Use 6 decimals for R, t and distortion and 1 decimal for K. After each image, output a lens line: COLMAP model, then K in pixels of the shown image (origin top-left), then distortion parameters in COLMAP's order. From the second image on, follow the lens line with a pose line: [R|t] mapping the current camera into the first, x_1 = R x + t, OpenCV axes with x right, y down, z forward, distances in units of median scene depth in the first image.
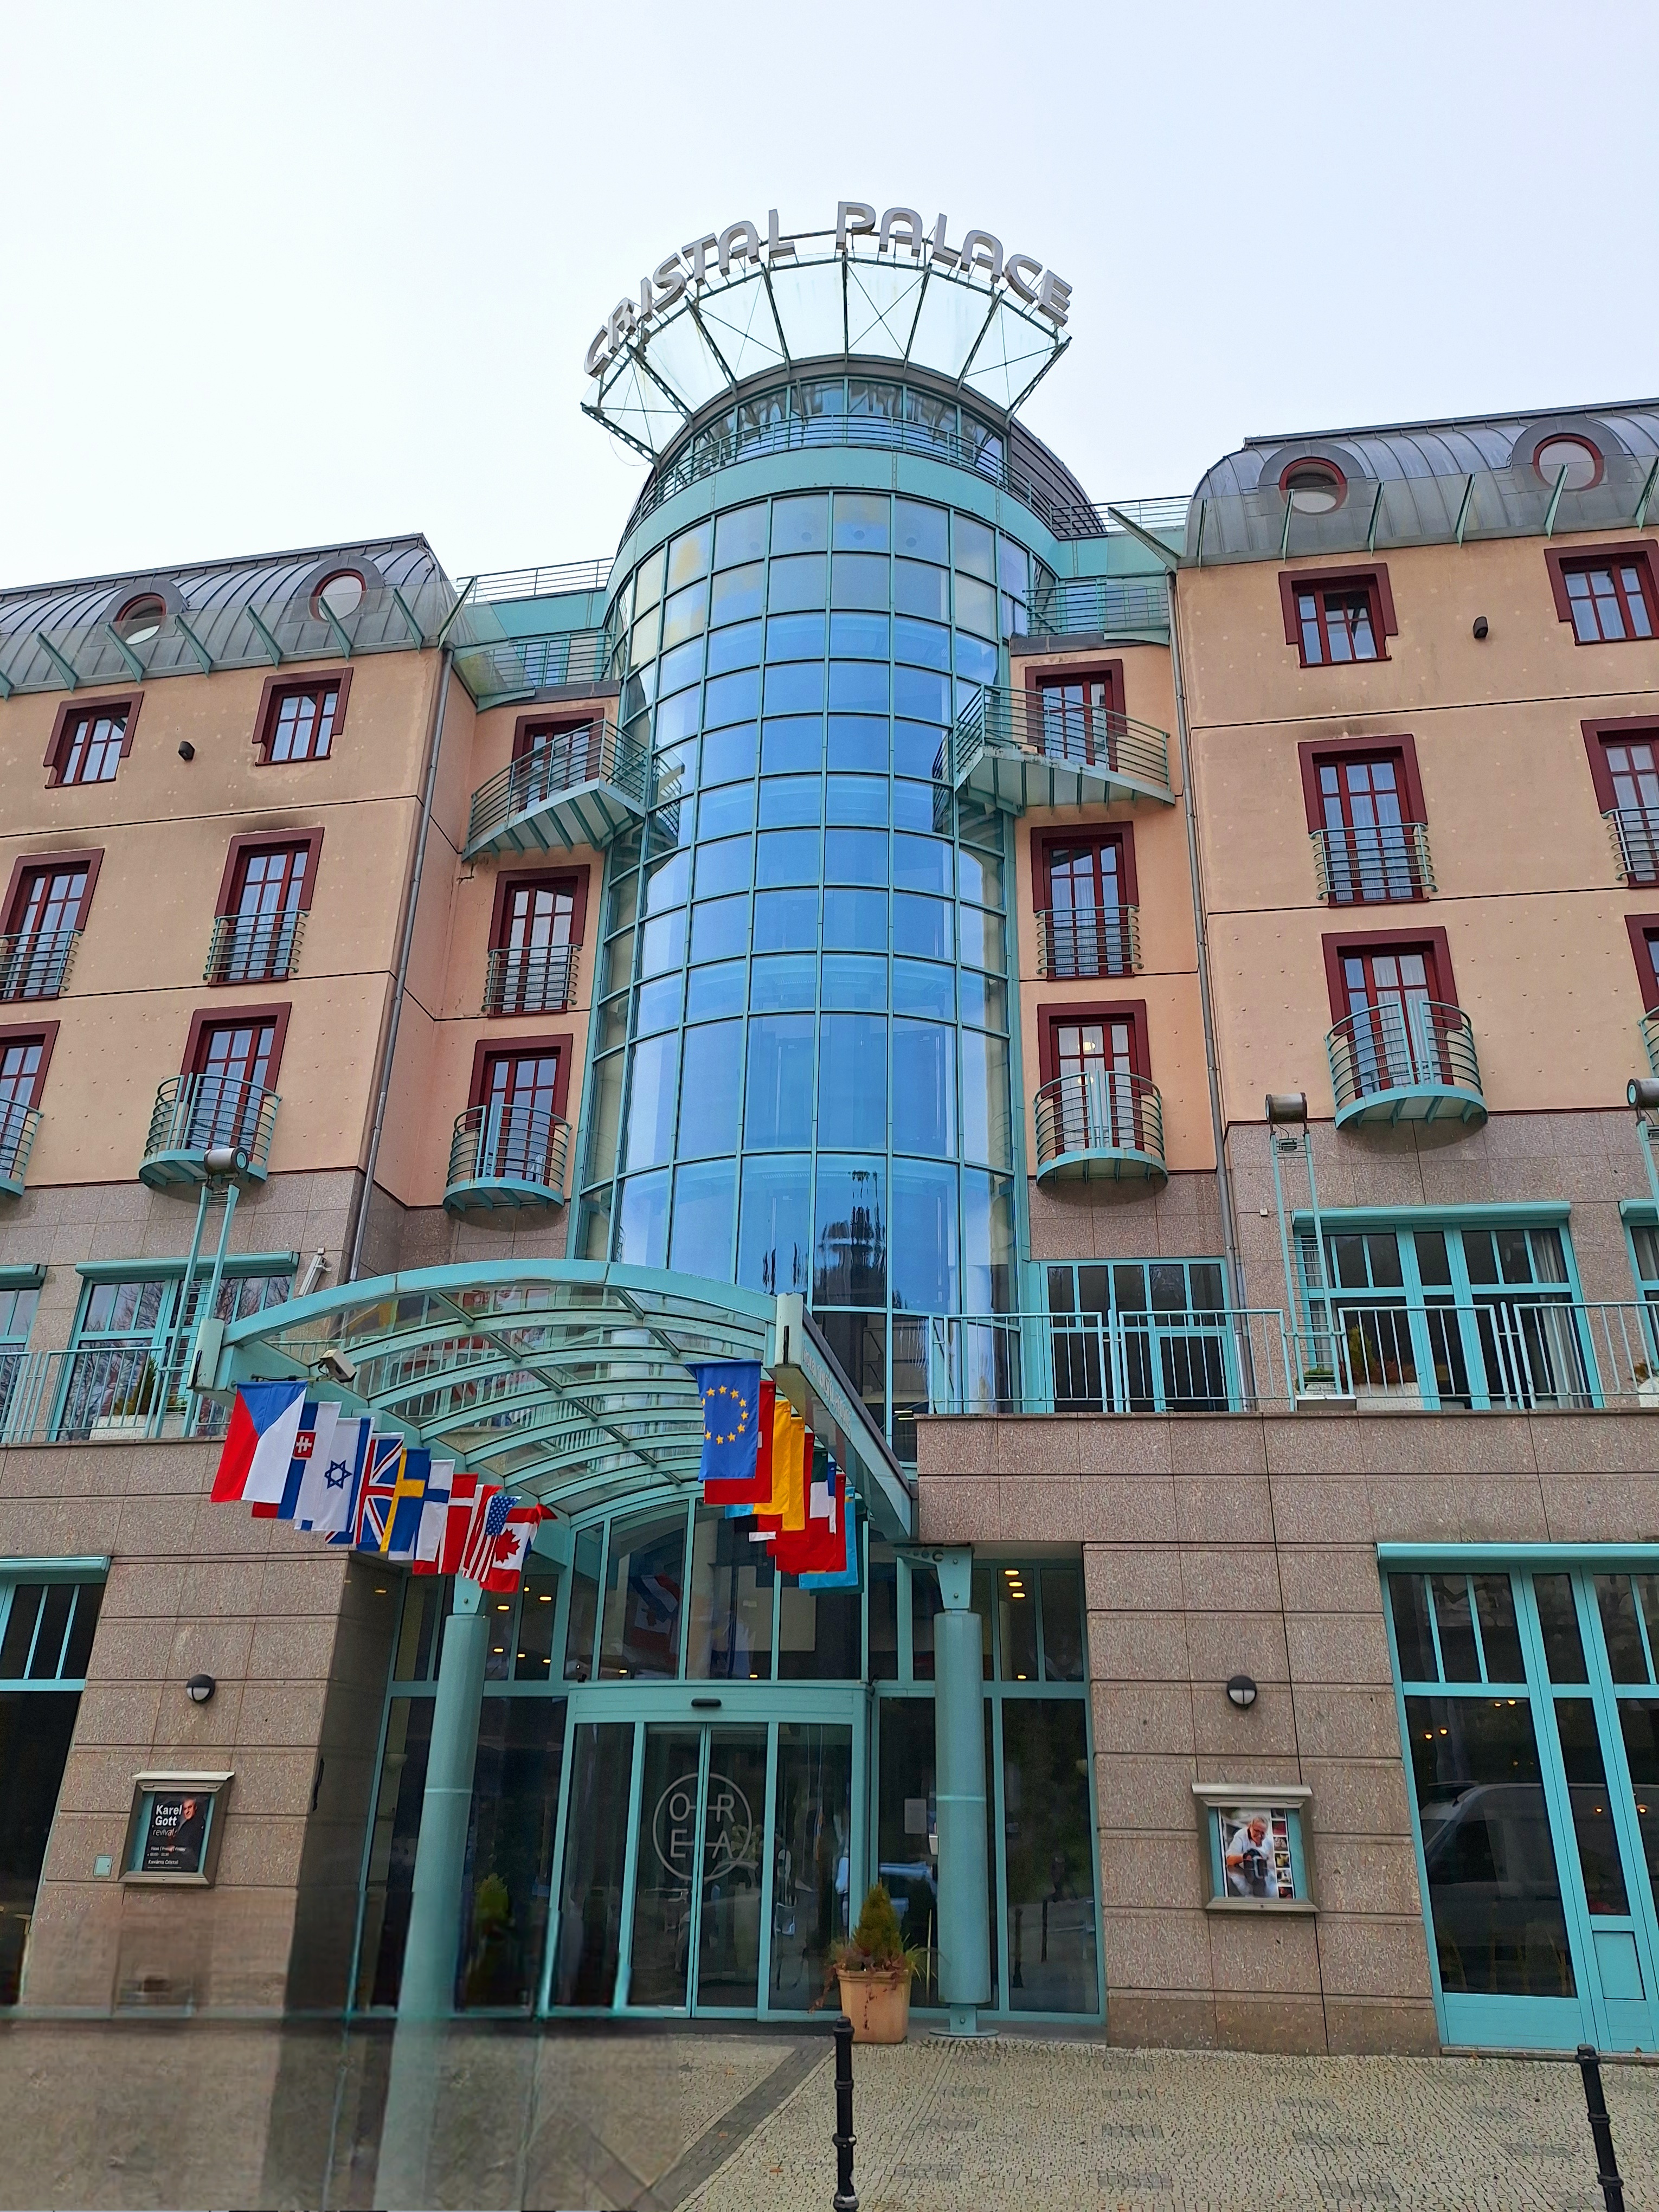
lens RADIAL K [[1494.4, 0, 841.4], [0, 1494.4, 1110.2], [0, 0, 1]] dist [0.069896, -0.092616]
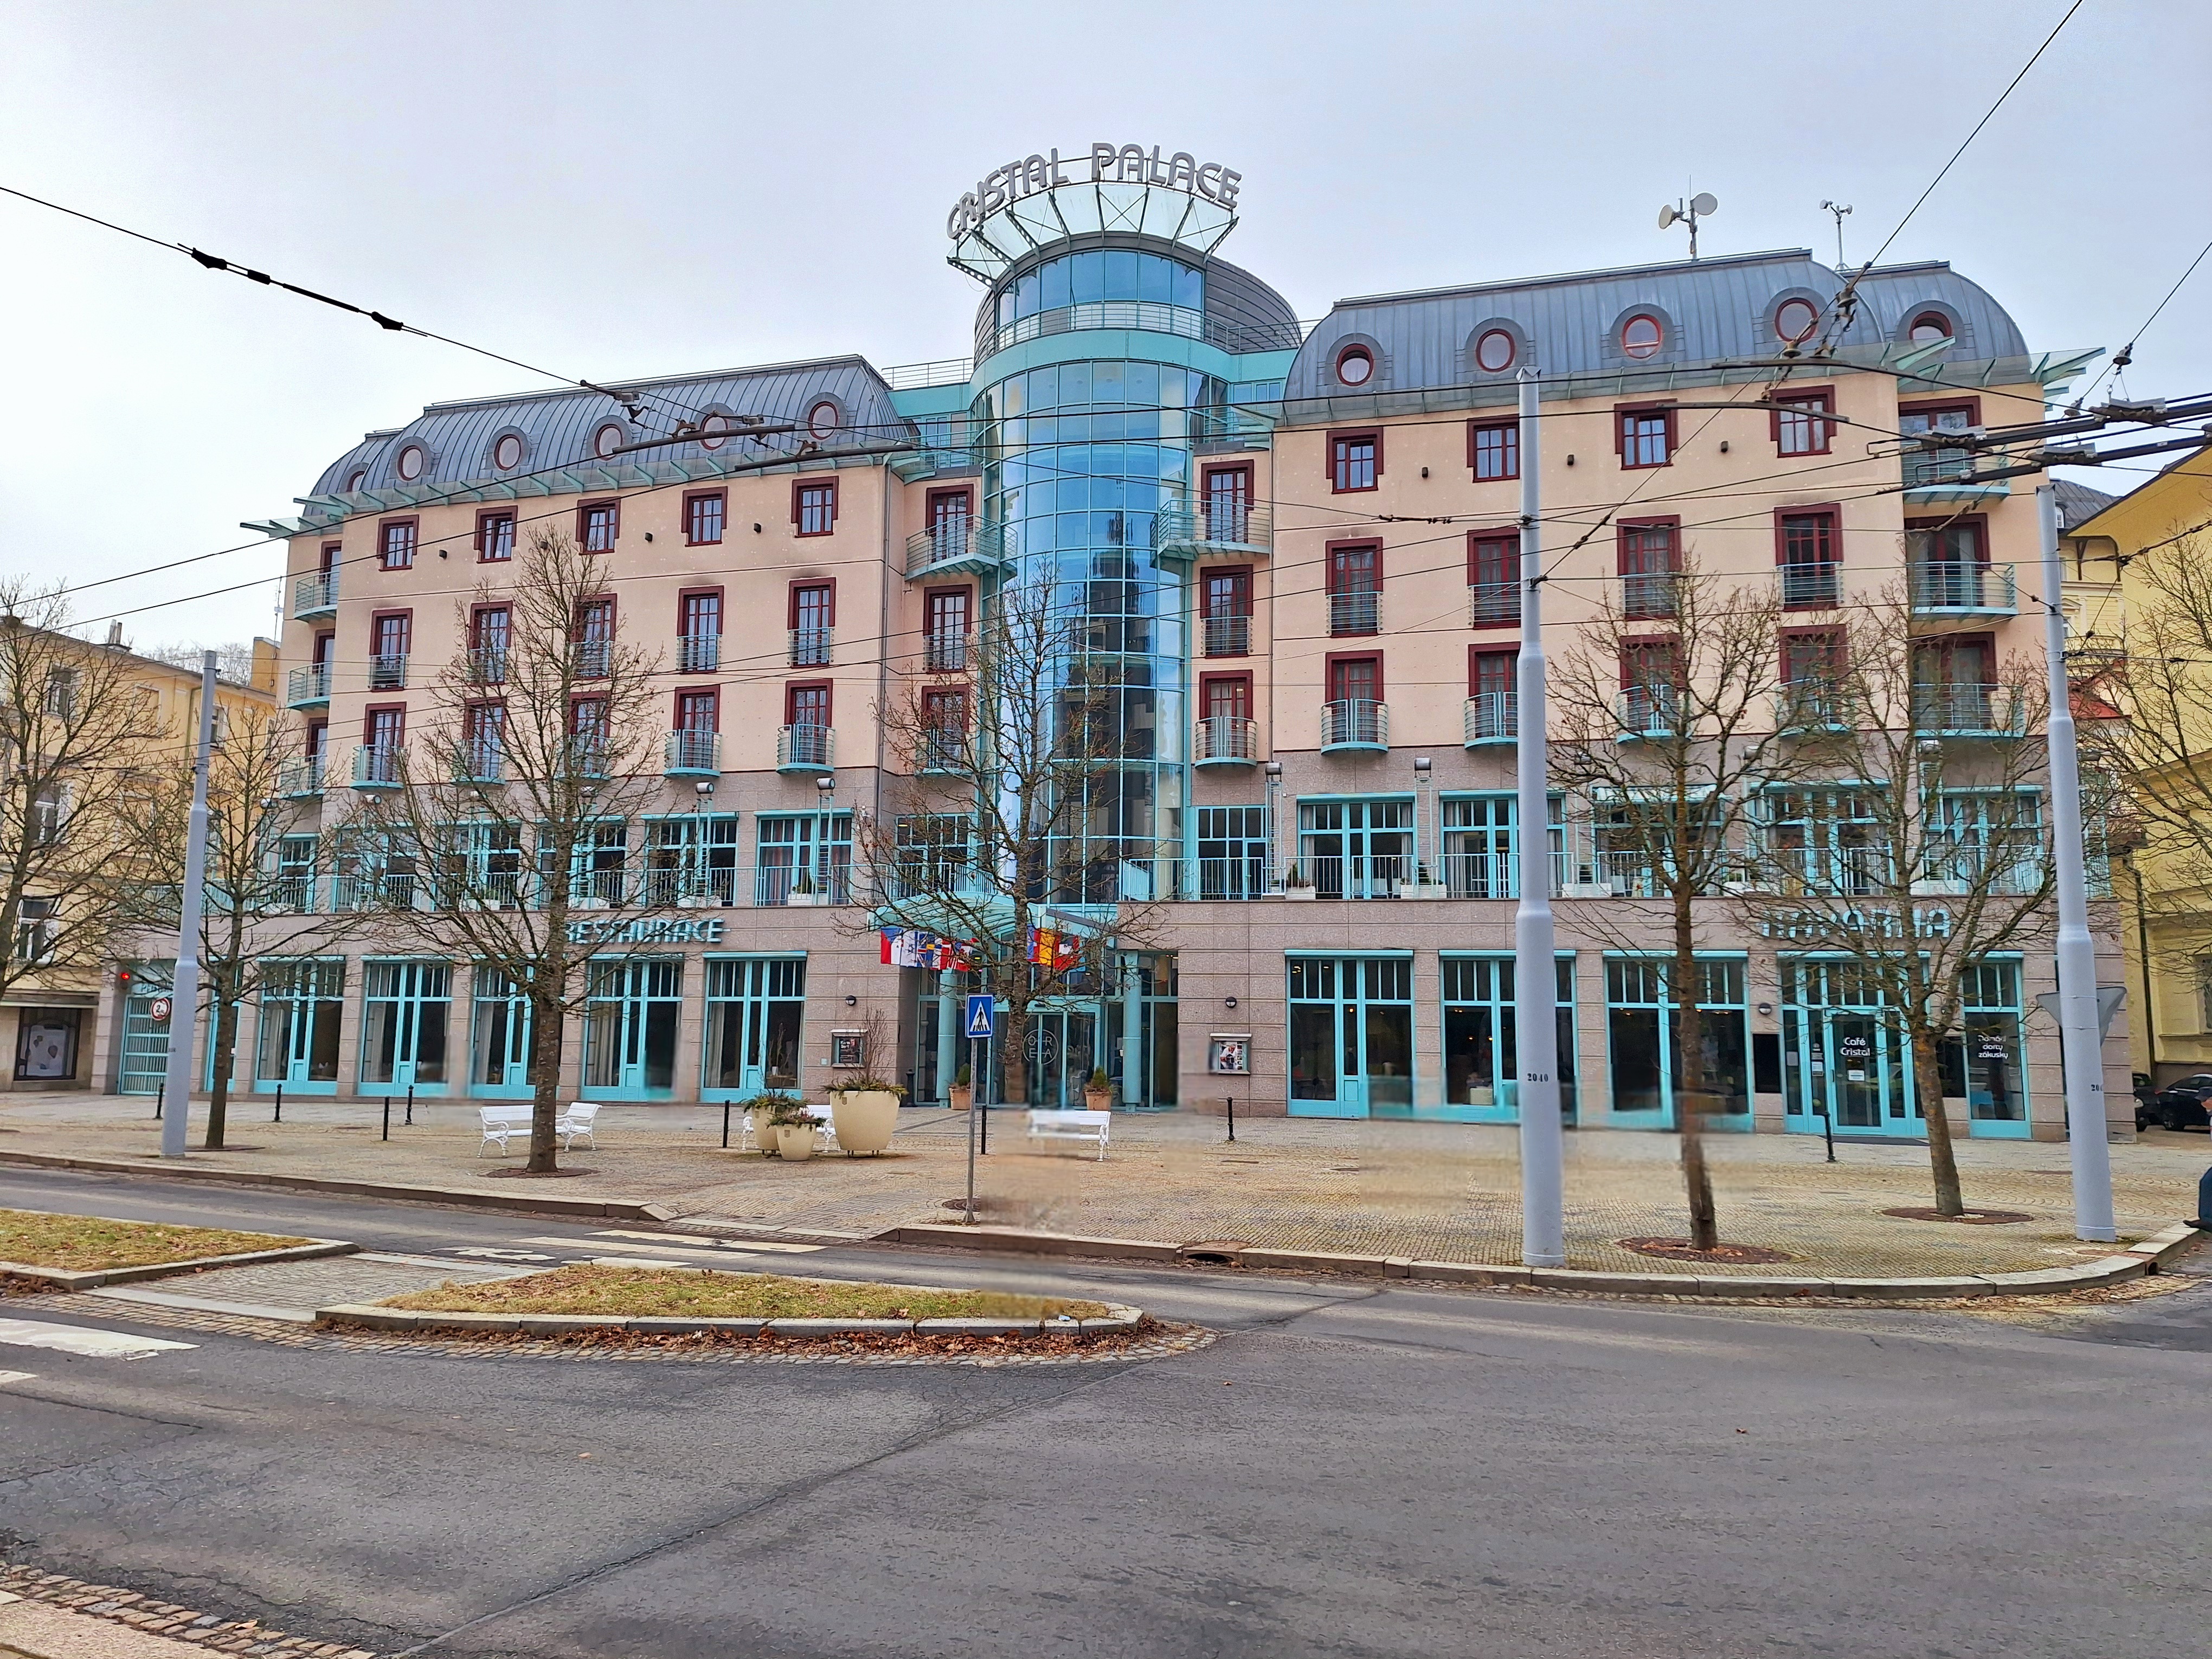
lens RADIAL K [[1494.4, 0, 1106.0], [0, 1494.4, 829.5], [0, 0, 1]] dist [0.069896, -0.092616]
pose [[0.994918, -0.017674, -0.099129, 0.190144], [0.046212, 0.954819, 0.293573, -0.435875], [0.089461, -0.296662, 0.950783, -0.910703]]
